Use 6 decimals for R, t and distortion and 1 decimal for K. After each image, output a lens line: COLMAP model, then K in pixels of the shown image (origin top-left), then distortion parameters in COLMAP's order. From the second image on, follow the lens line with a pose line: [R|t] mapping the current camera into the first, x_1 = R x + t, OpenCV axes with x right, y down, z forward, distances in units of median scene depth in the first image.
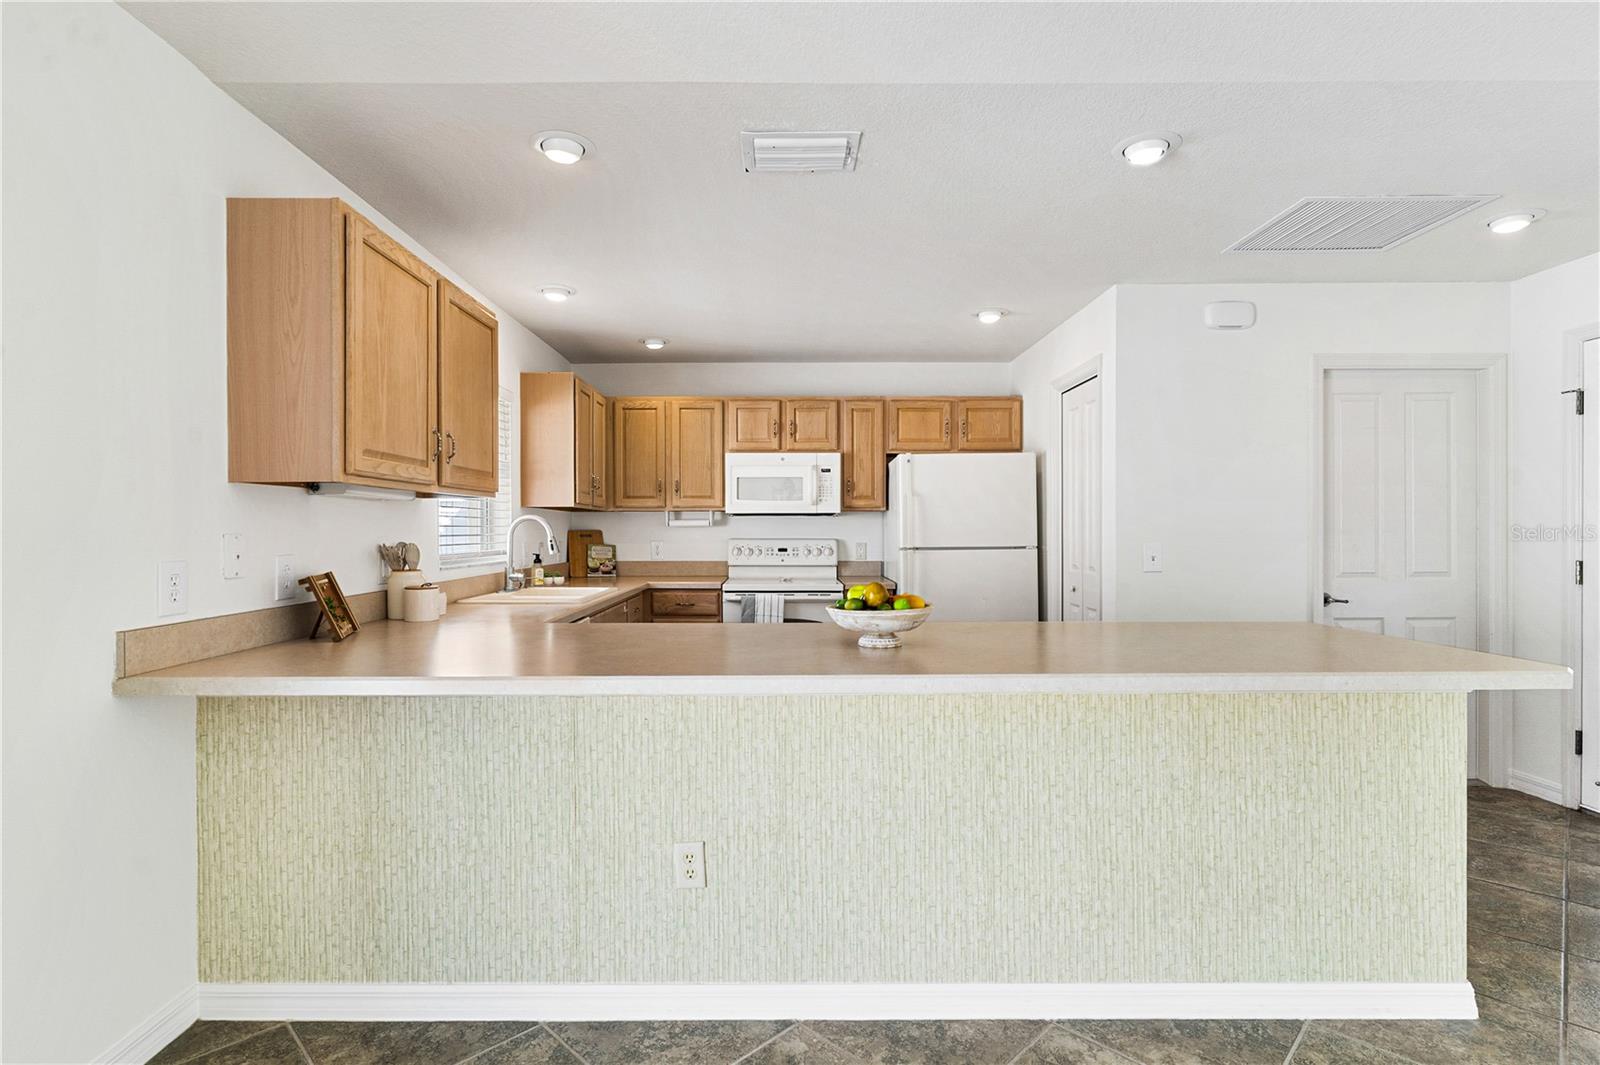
lens RADIAL K [[786.3, 0, 783.3], [0, 786.3, 531.3], [0, 0, 1]] dist [0.000469, 0.000504]
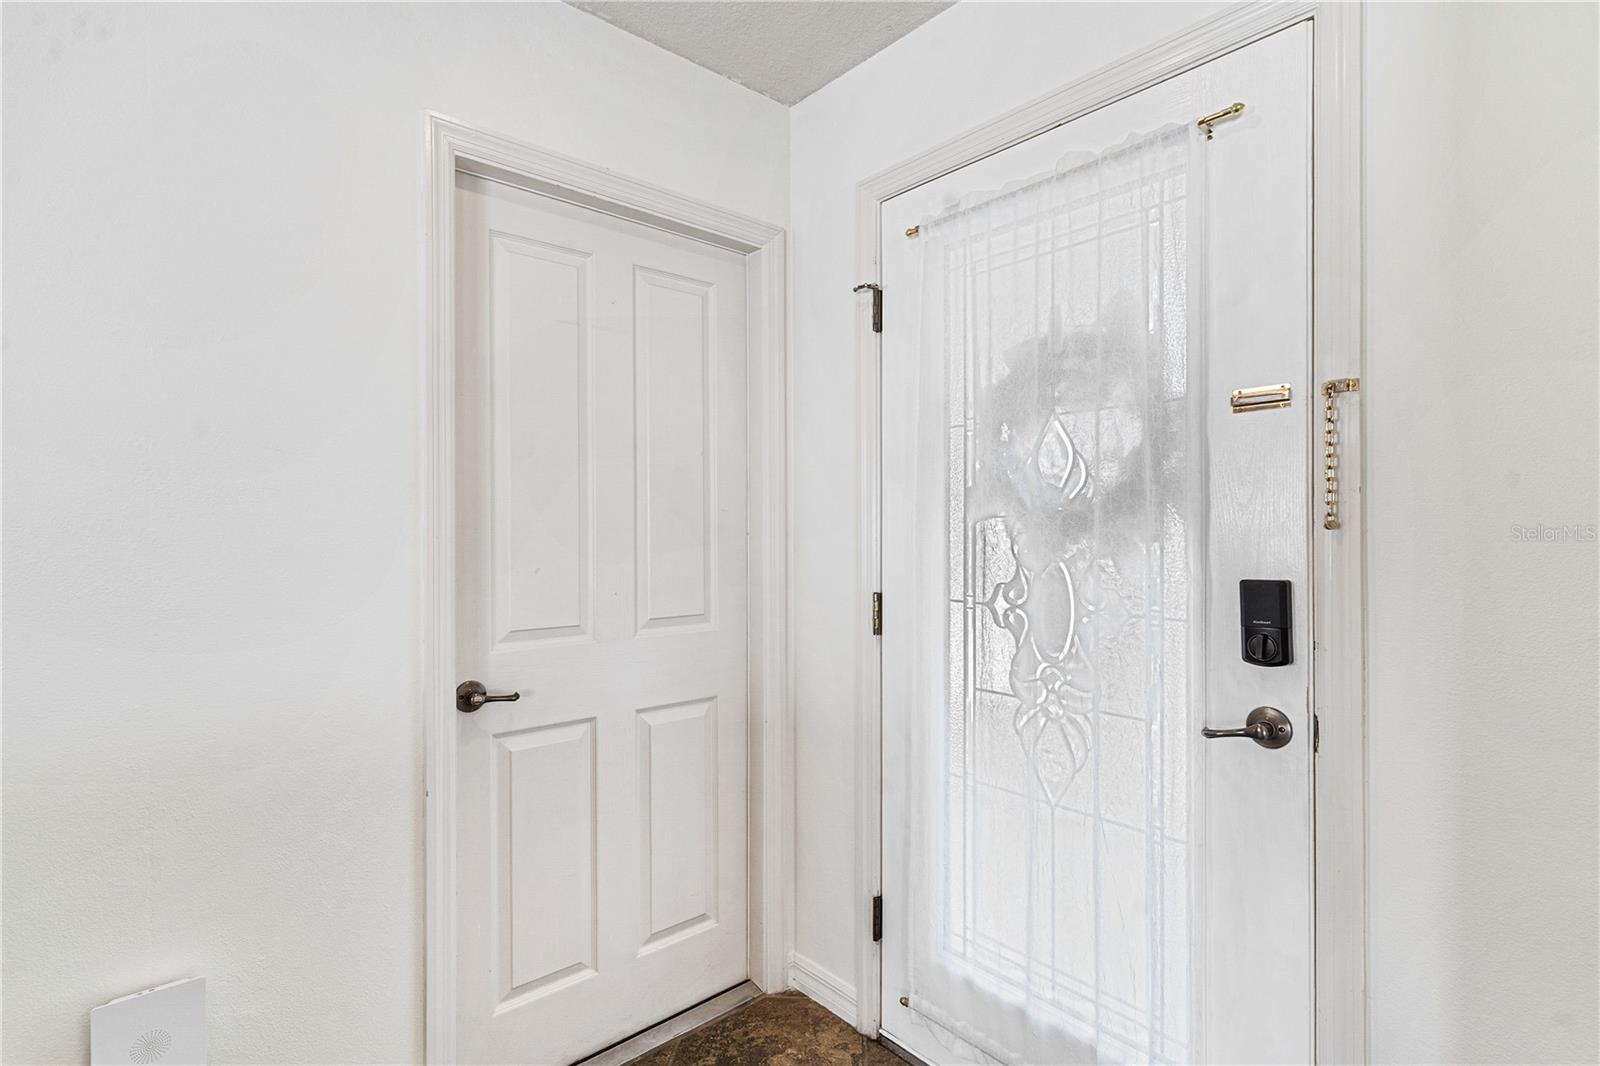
lens RADIAL K [[786.3, 0, 783.3], [0, 786.3, 531.8], [0, 0, 1]] dist [0.000469, 0.000504]
pose [[0.765298, -0.000501, 0.643676, 0.400878], [0.002417, 0.999995, -0.002095, -0.003056], [-0.643672, 0.003159, 0.765295, 0.410507]]
